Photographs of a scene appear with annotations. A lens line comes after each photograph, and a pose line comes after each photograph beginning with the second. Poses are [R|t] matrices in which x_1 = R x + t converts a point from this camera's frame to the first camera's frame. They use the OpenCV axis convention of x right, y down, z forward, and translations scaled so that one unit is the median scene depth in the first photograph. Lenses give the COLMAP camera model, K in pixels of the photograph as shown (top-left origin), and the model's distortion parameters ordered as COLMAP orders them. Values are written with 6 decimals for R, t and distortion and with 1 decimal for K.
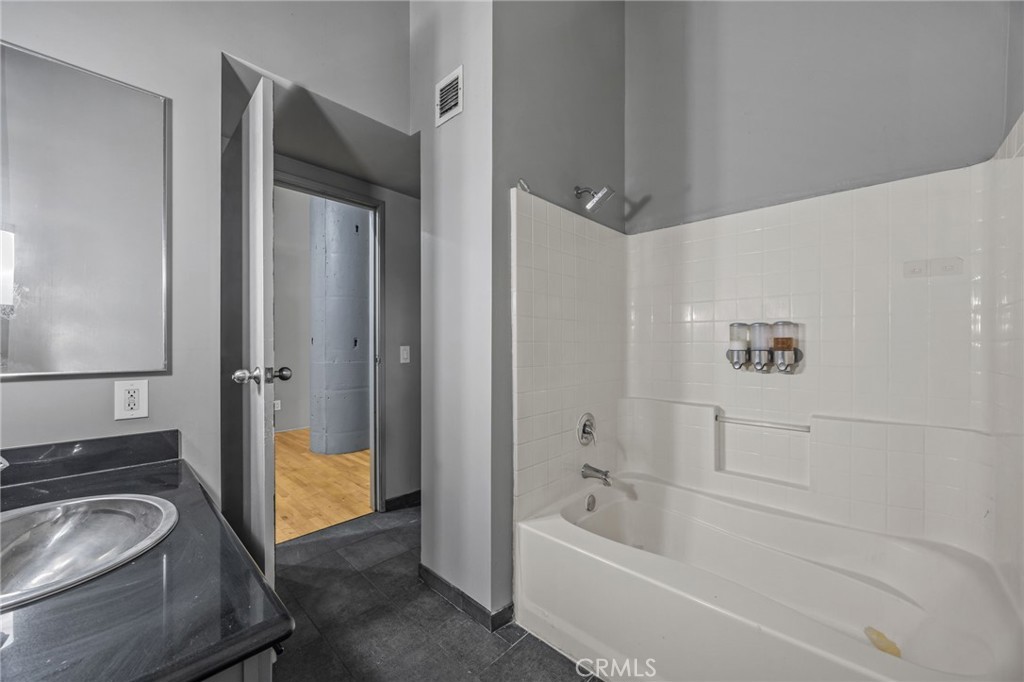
lens RADIAL K [[396.9, 0, 508.0], [0, 396.9, 346.5], [0, 0, 1]] dist [-0.000994, 0.000012]
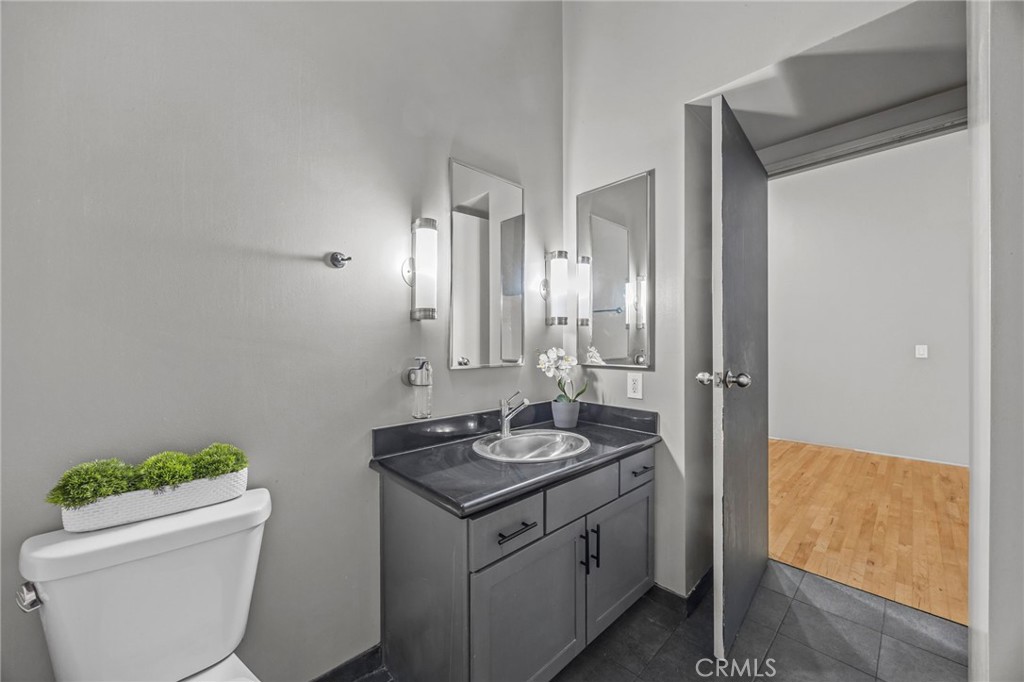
lens RADIAL K [[387.4, 0, 512.0], [0, 387.4, 341.0], [0, 0, 1]] dist [-0.000186, 0.000050]
pose [[-0.053645, -0.002396, -0.998557, 0.430545], [-0.003988, 0.999990, -0.002185, -0.023751], [0.998552, 0.003866, -0.053654, 0.504705]]
